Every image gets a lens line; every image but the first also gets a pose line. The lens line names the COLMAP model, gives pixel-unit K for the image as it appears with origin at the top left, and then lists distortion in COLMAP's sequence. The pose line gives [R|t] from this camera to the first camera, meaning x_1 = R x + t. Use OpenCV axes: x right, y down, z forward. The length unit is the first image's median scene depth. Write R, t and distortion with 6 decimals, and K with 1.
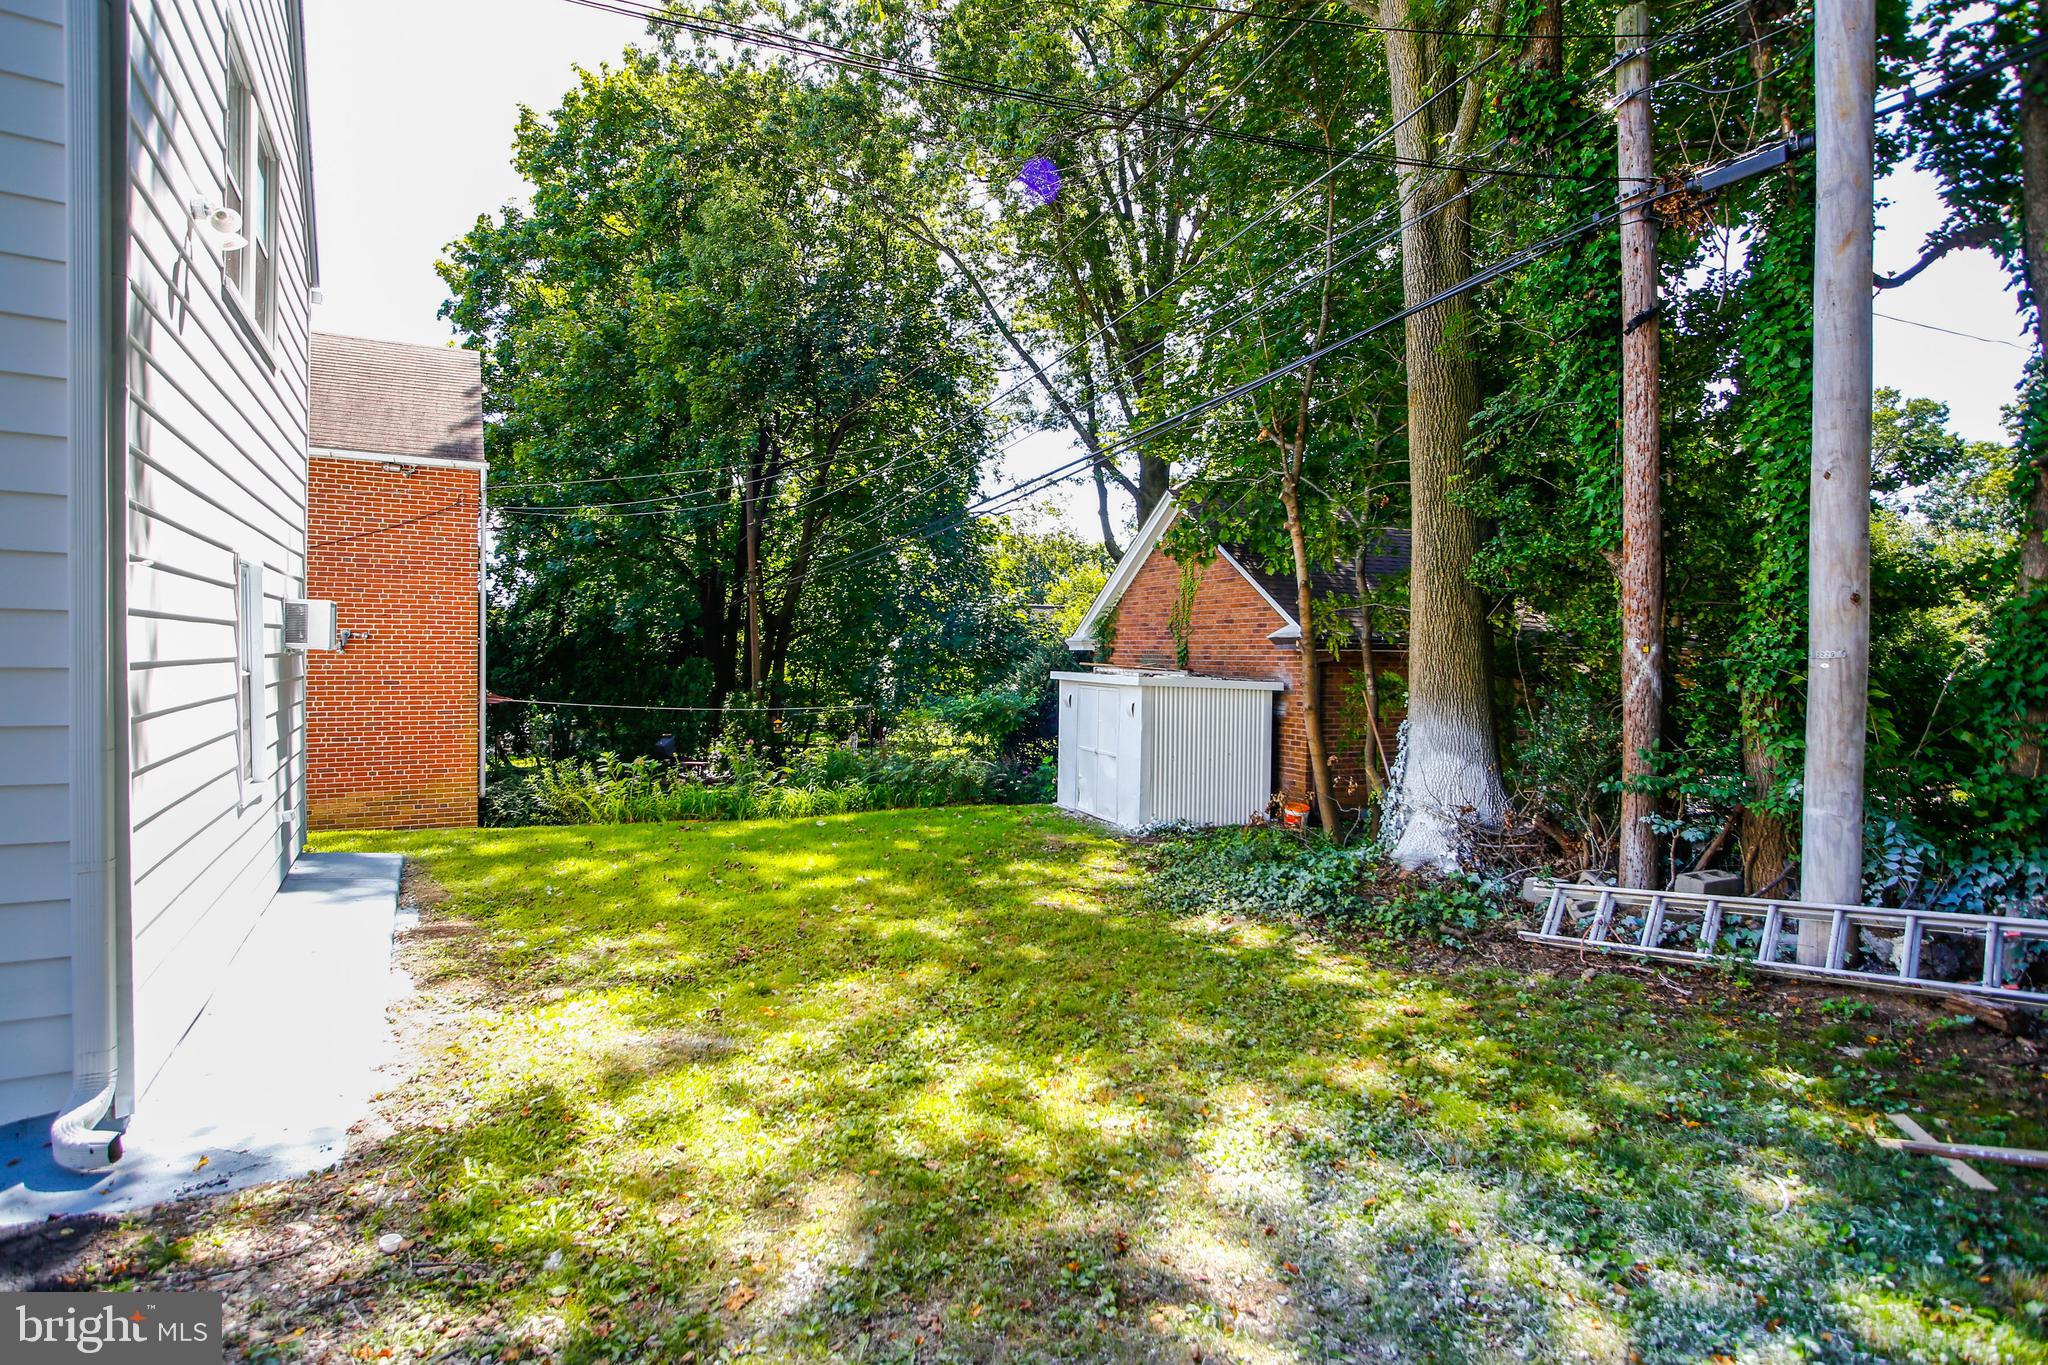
lens RADIAL K [[963.2, 0, 1036.3], [0, 963.2, 731.9], [0, 0, 1]] dist [-0.055092, 0.012624]
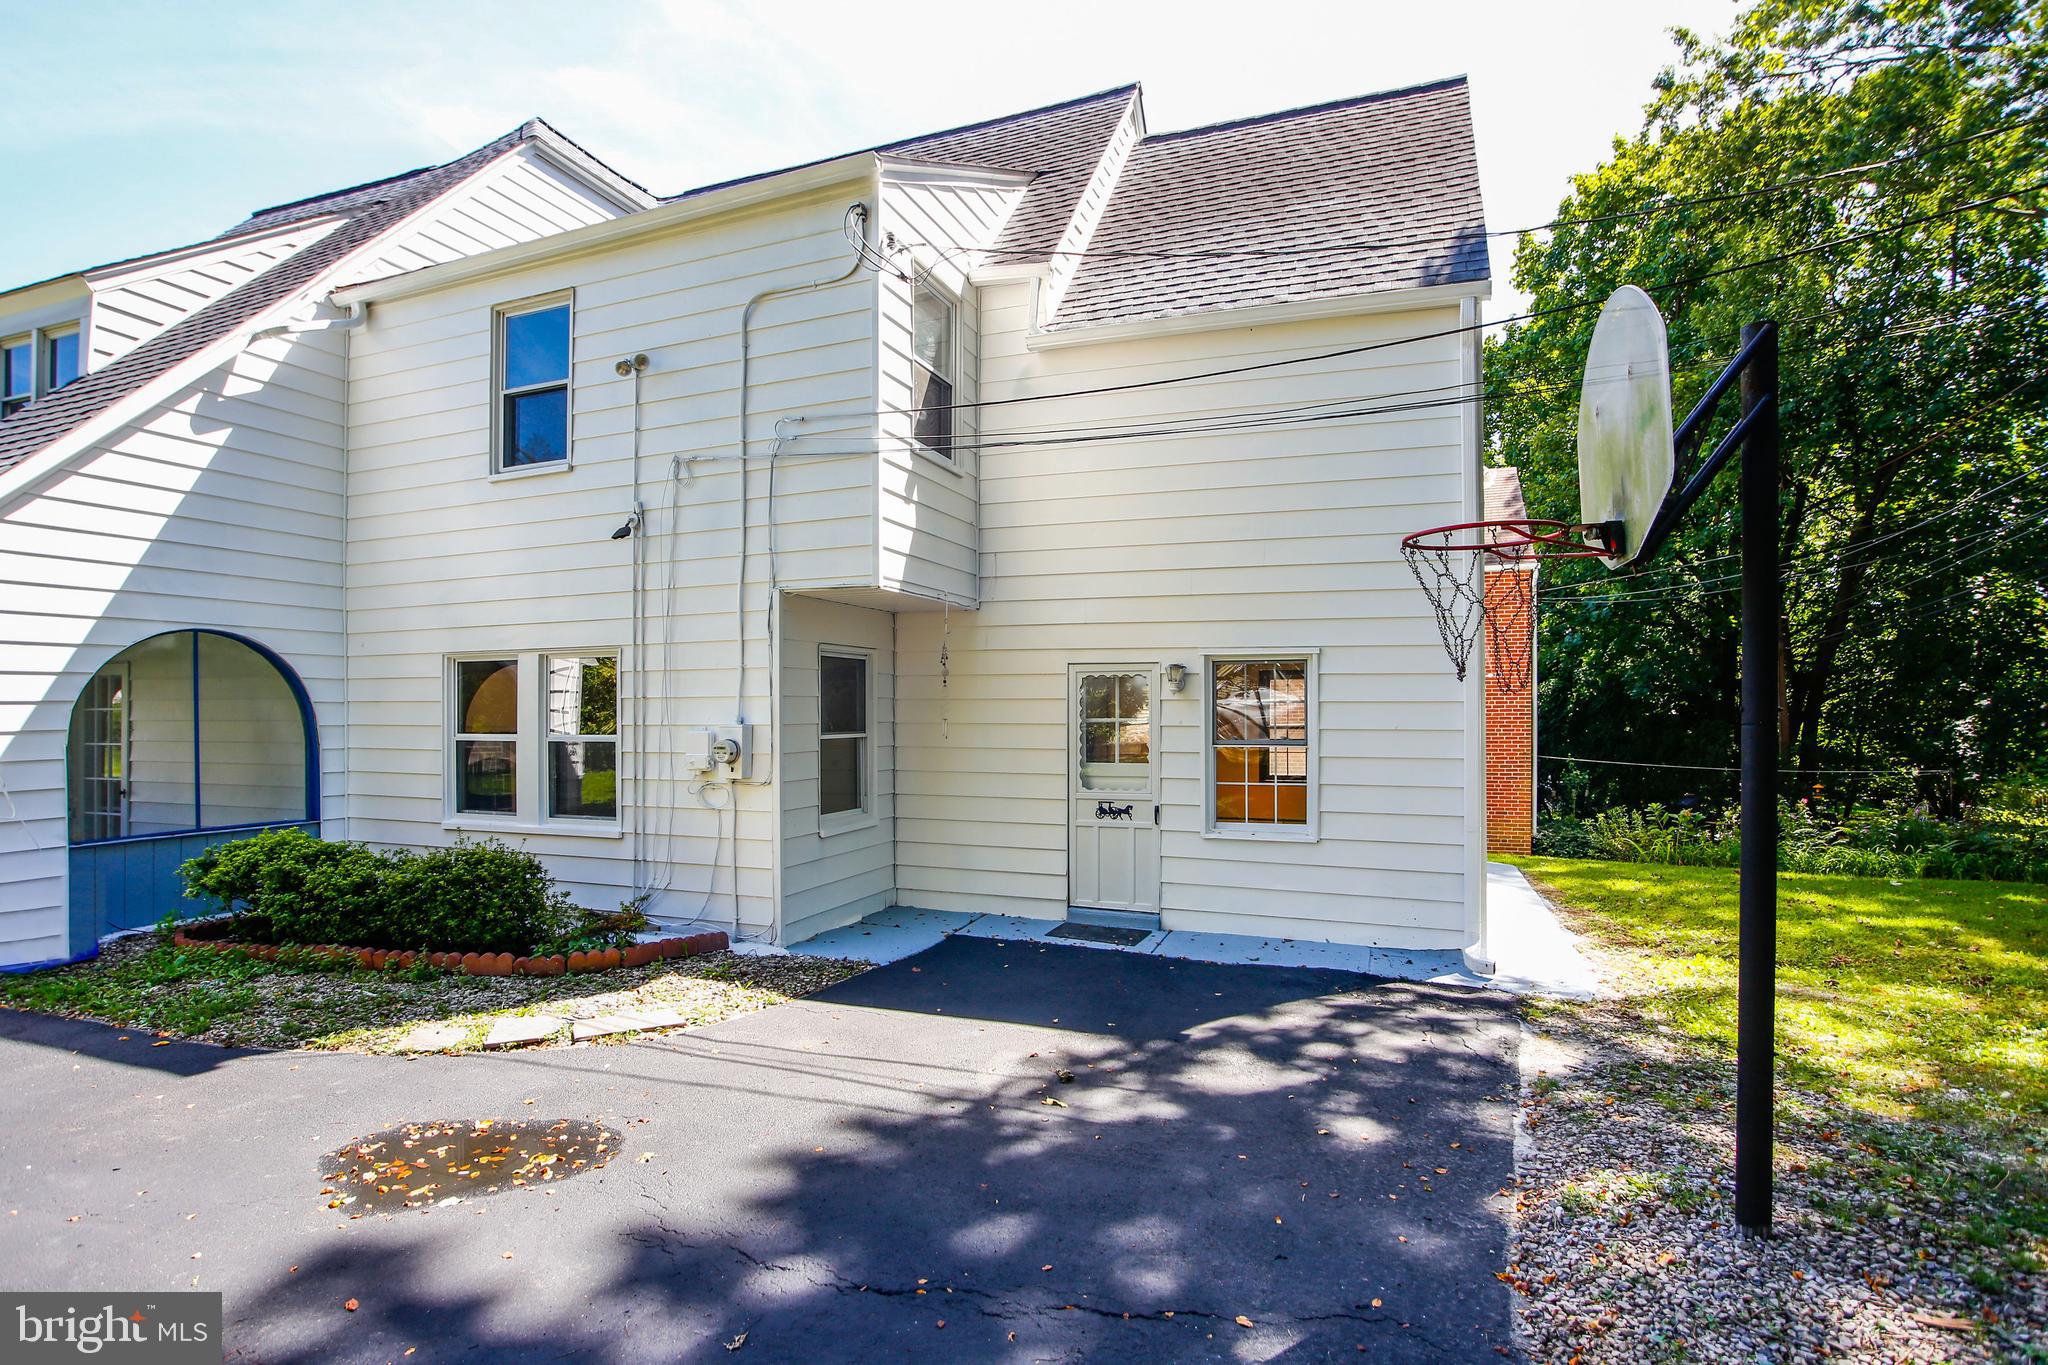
lens RADIAL K [[963.2, 0, 1036.3], [0, 963.2, 731.9], [0, 0, 1]] dist [-0.055092, 0.012624]
pose [[0.594951, -0.006850, -0.803733, 0.006698], [-0.048069, 0.997871, -0.044087, 0.010348], [0.802323, 0.064864, 0.593355, -0.122014]]
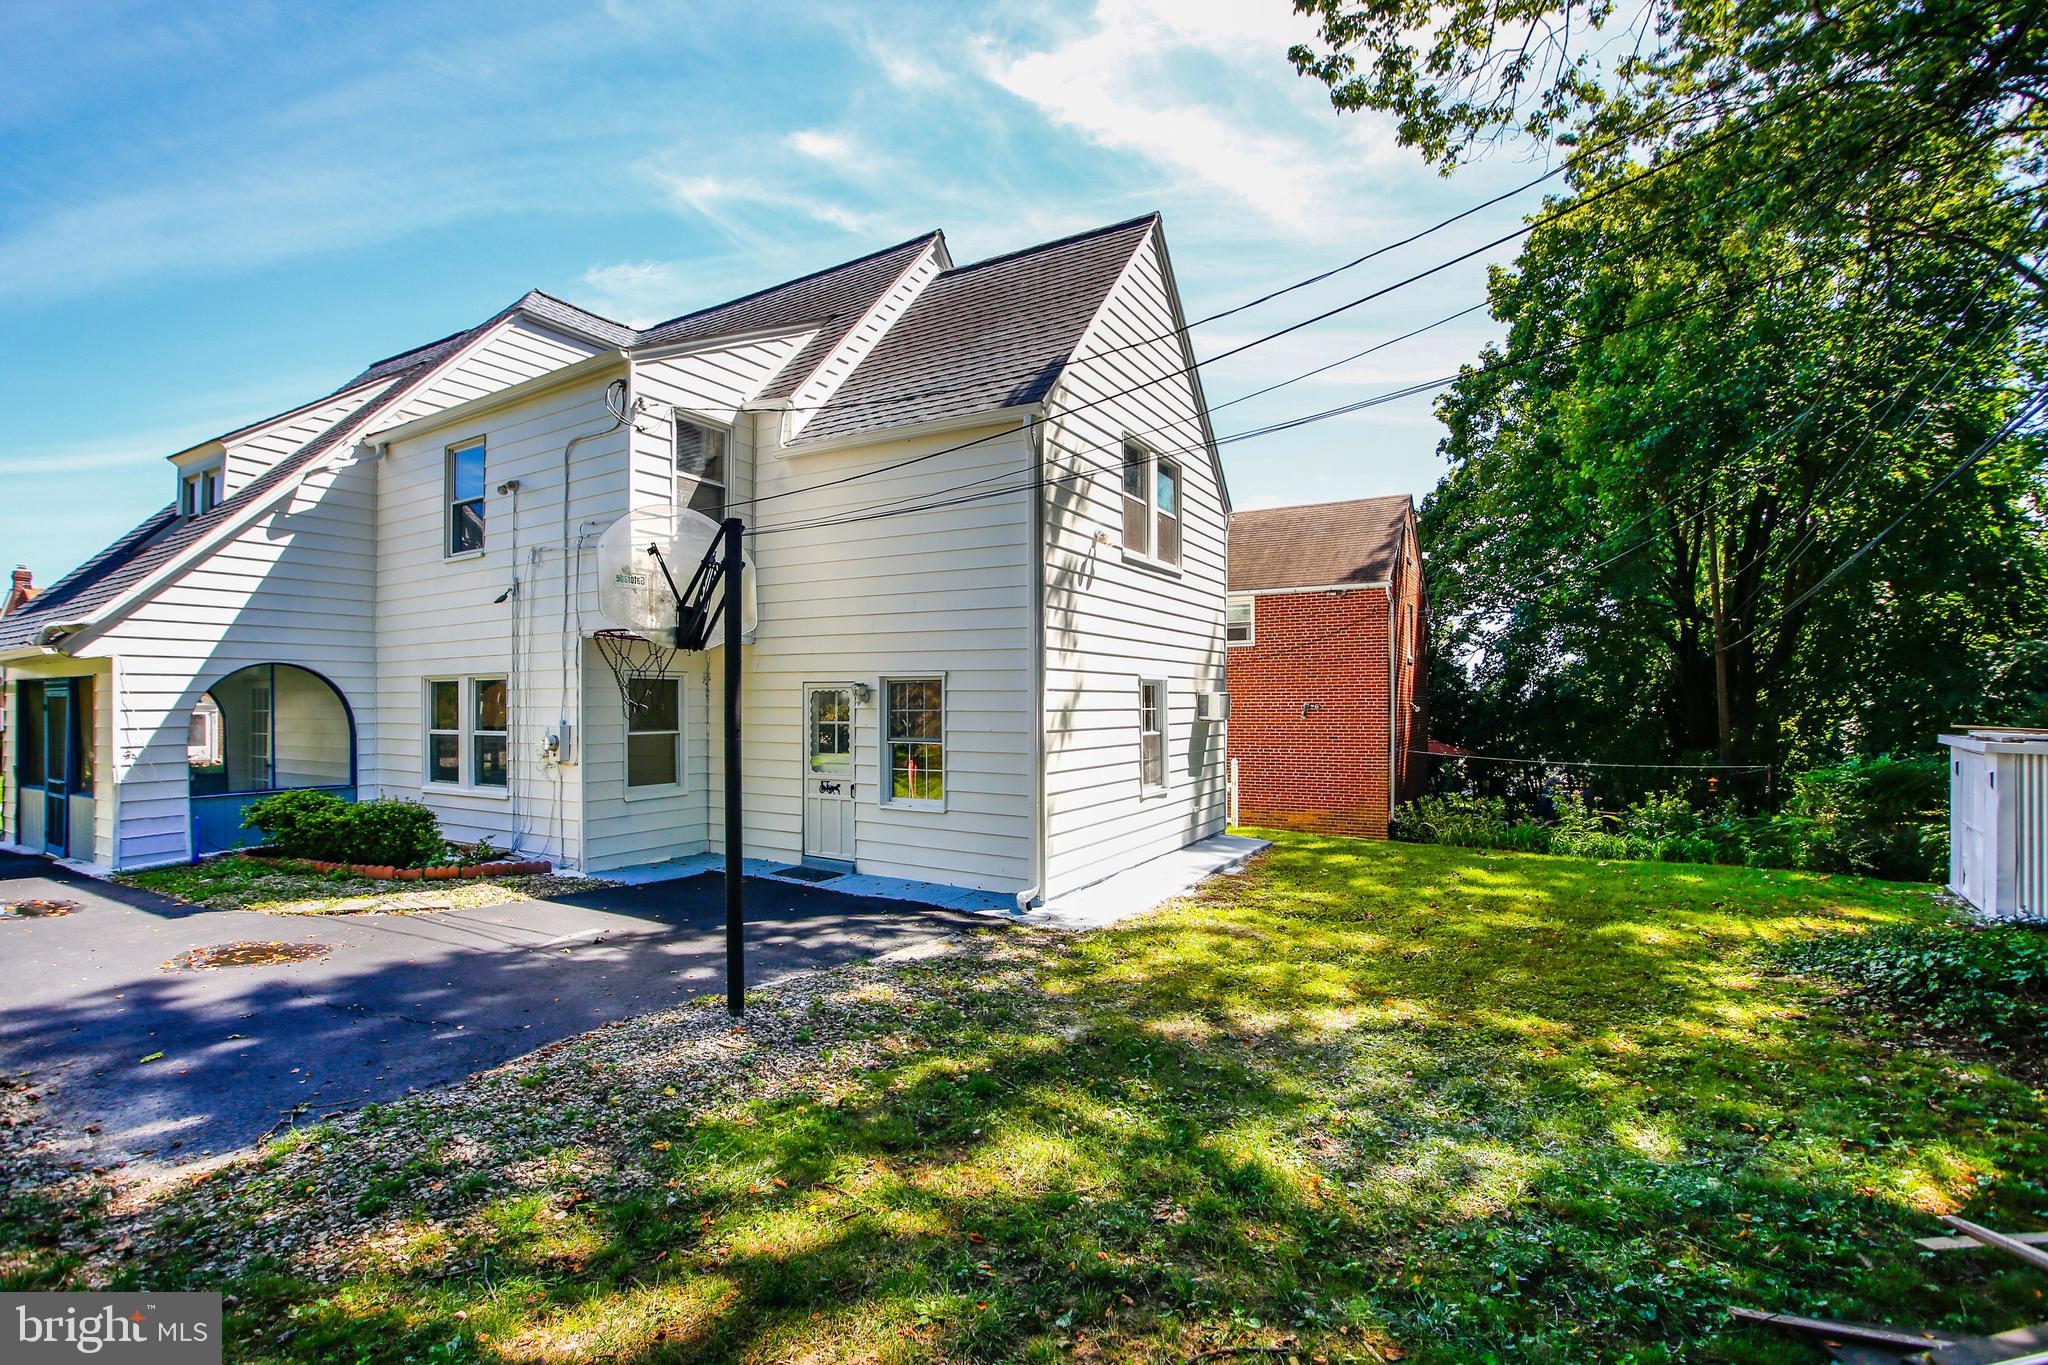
lens RADIAL K [[856.4, 0, 996.5], [0, 856.4, 726.0], [0, 0, 1]] dist [-0.041924, 0.000108]
pose [[0.455860, -0.004080, -0.890042, 0.140507], [-0.060289, 0.997551, -0.035452, 0.002671], [0.888007, 0.069821, 0.454498, -0.032215]]
